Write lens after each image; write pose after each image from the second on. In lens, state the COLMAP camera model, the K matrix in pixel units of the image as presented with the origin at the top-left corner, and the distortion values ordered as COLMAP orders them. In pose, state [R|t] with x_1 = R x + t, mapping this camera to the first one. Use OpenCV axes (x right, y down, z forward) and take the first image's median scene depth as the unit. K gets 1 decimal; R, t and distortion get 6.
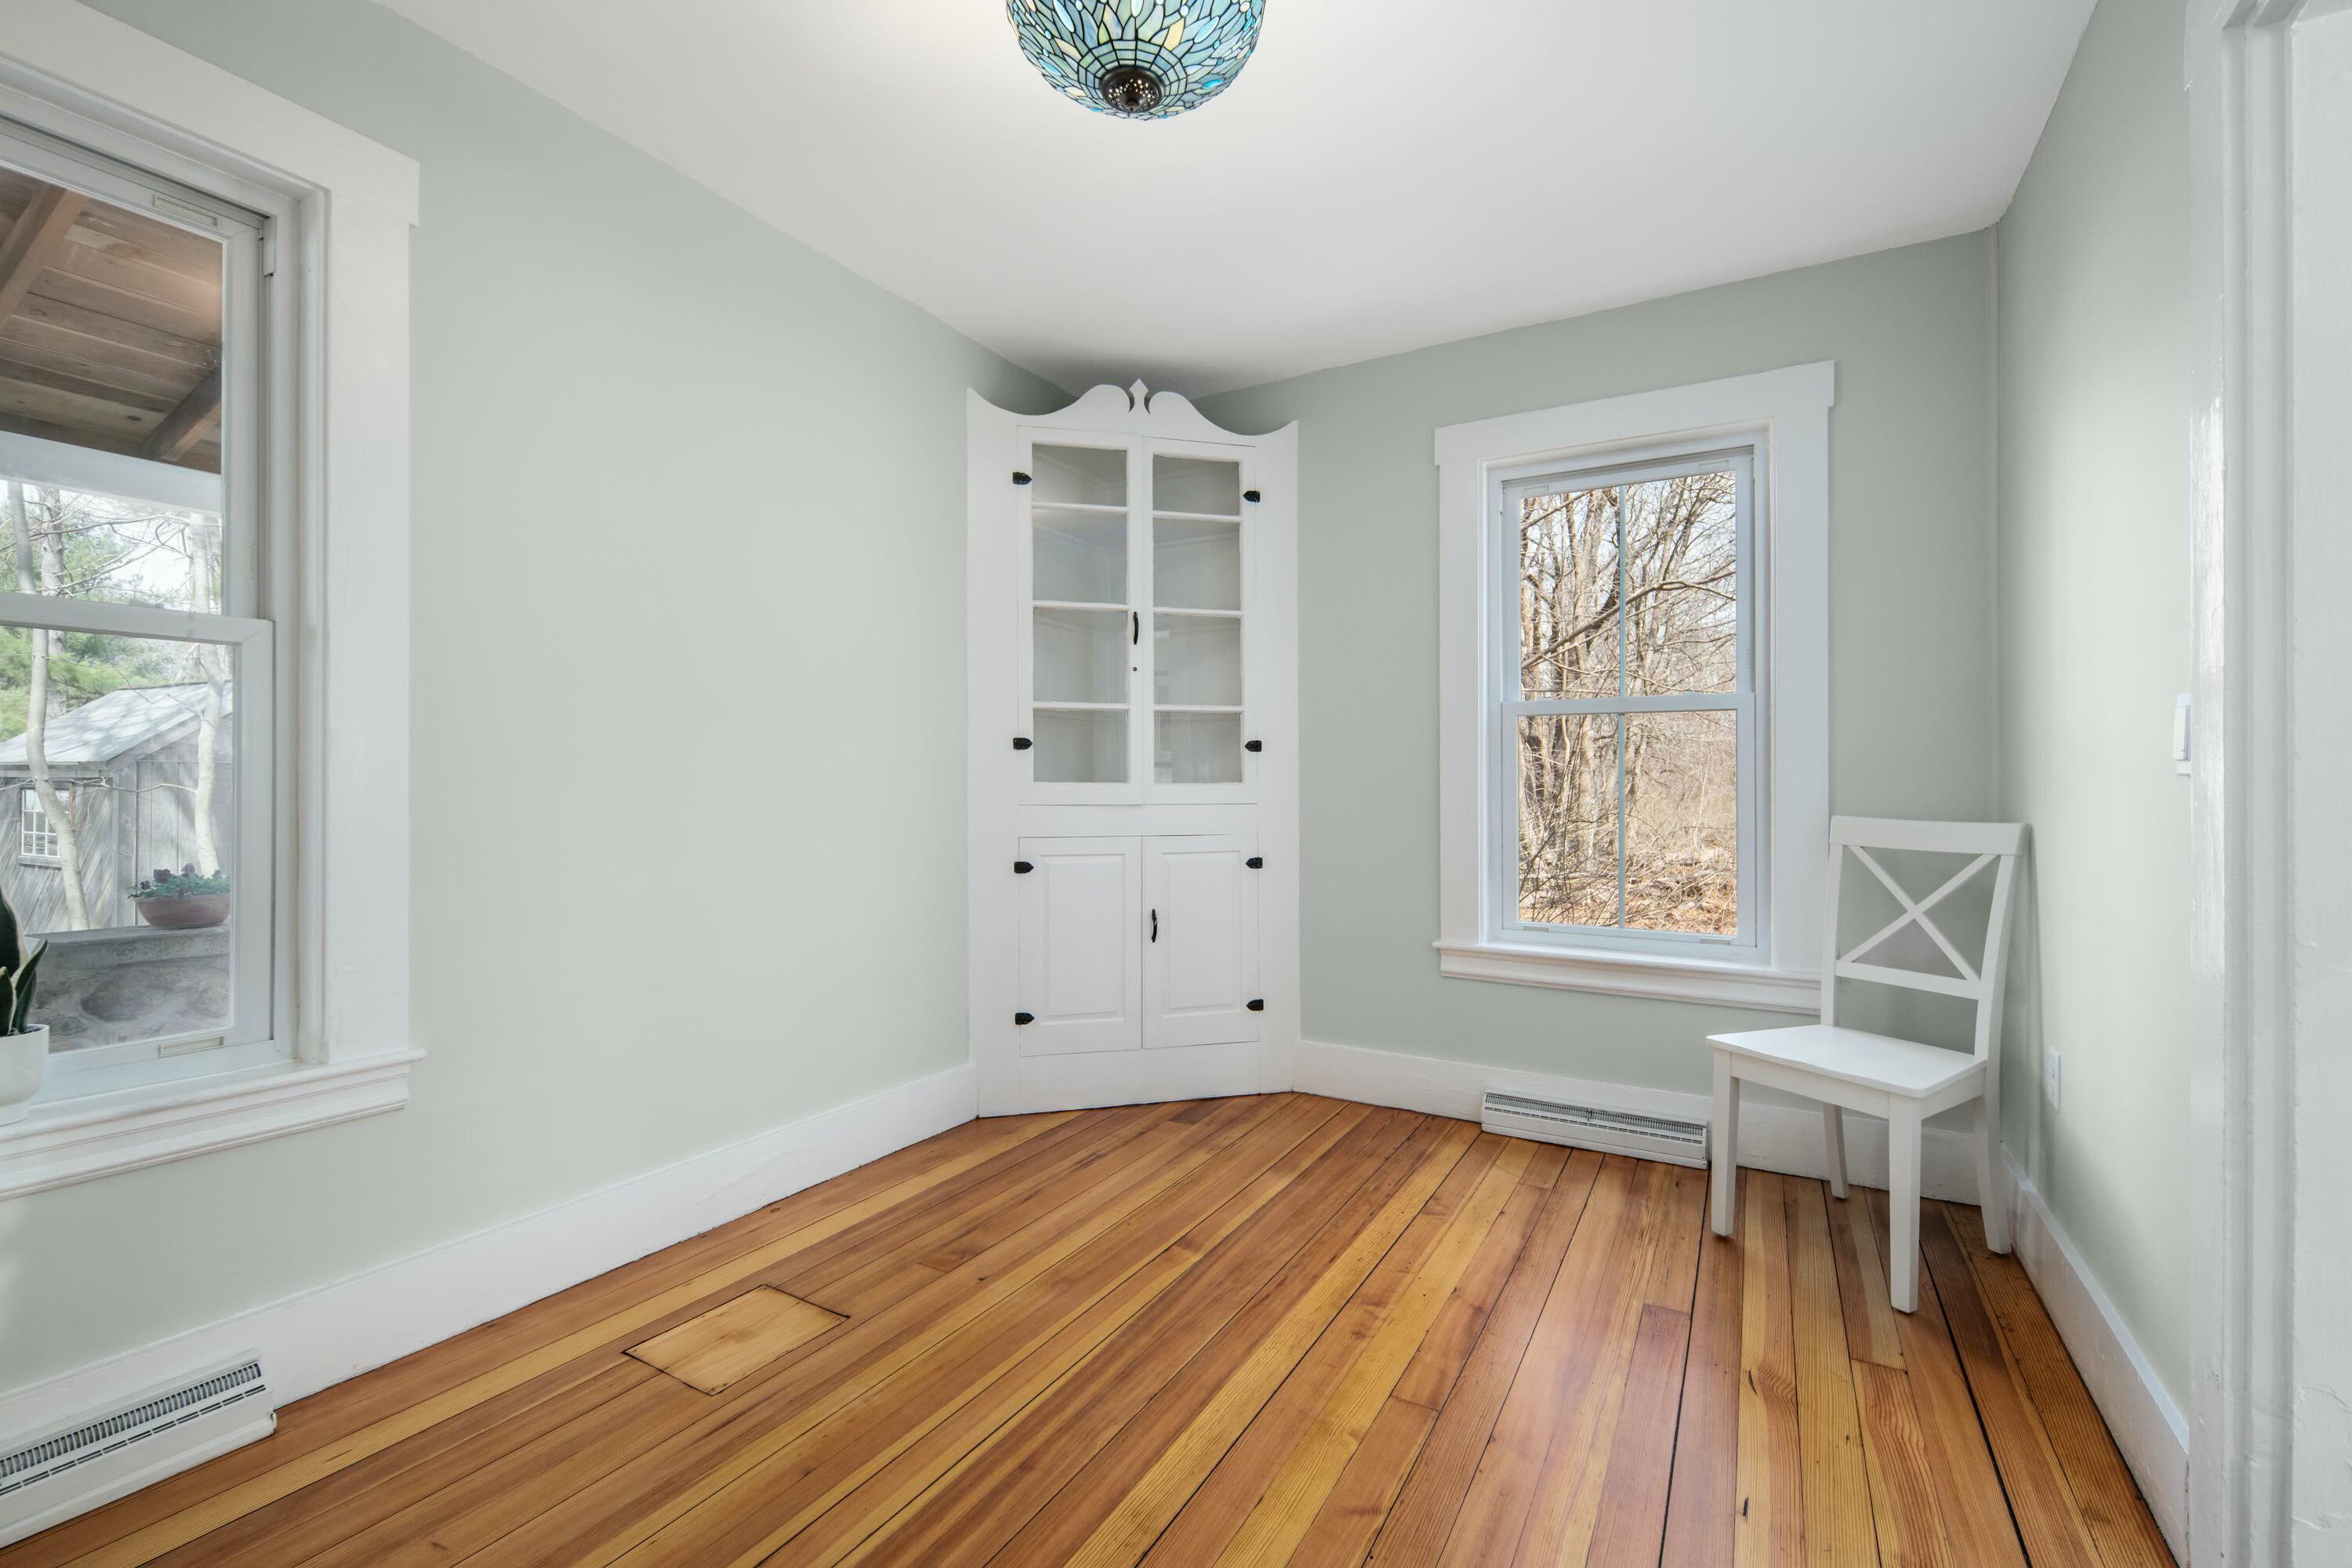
lens RADIAL K [[1013.7, 0, 1176.0], [0, 1013.7, 784.0], [0, 0, 1]] dist [0.000060, -0.000304]
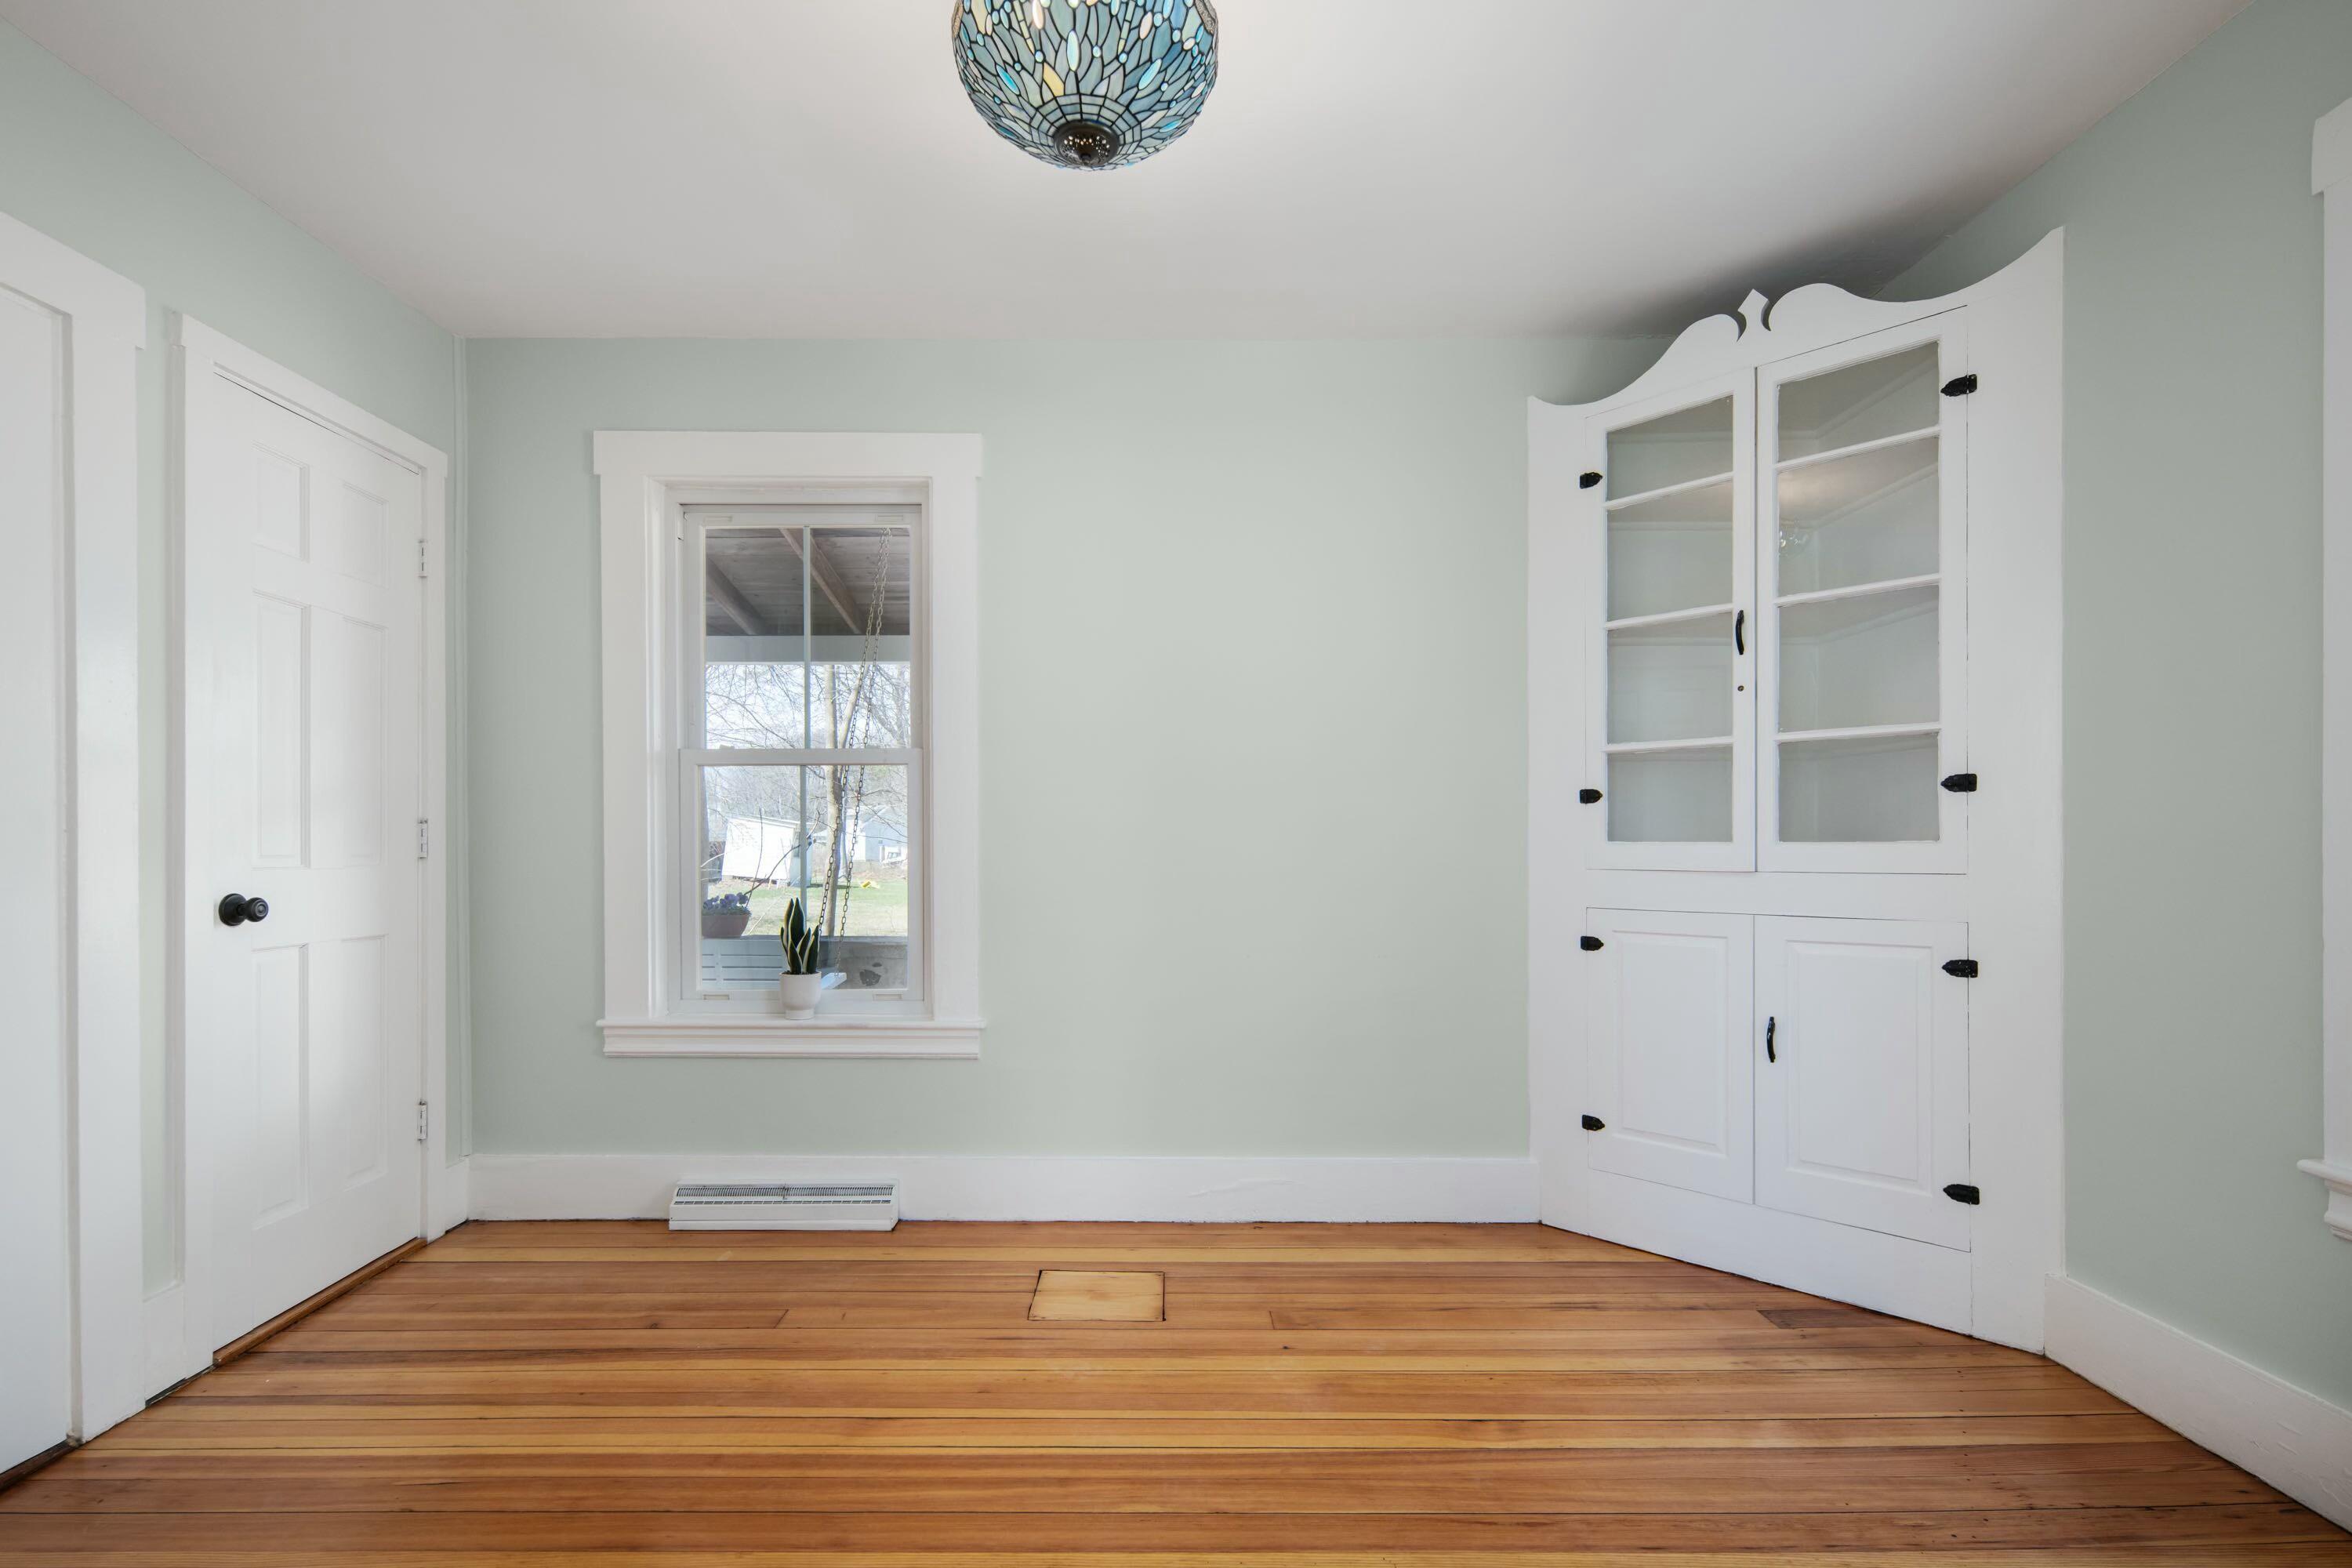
lens RADIAL K [[1038.1, 0, 1172.0], [0, 1038.1, 851.1], [0, 0, 1]] dist [0.001600, -0.000298]
pose [[0.500237, 0.003084, -0.865883, 0.448414], [0.004091, 0.999974, 0.005925, -0.000921], [0.865879, -0.006507, 0.500212, 0.287568]]
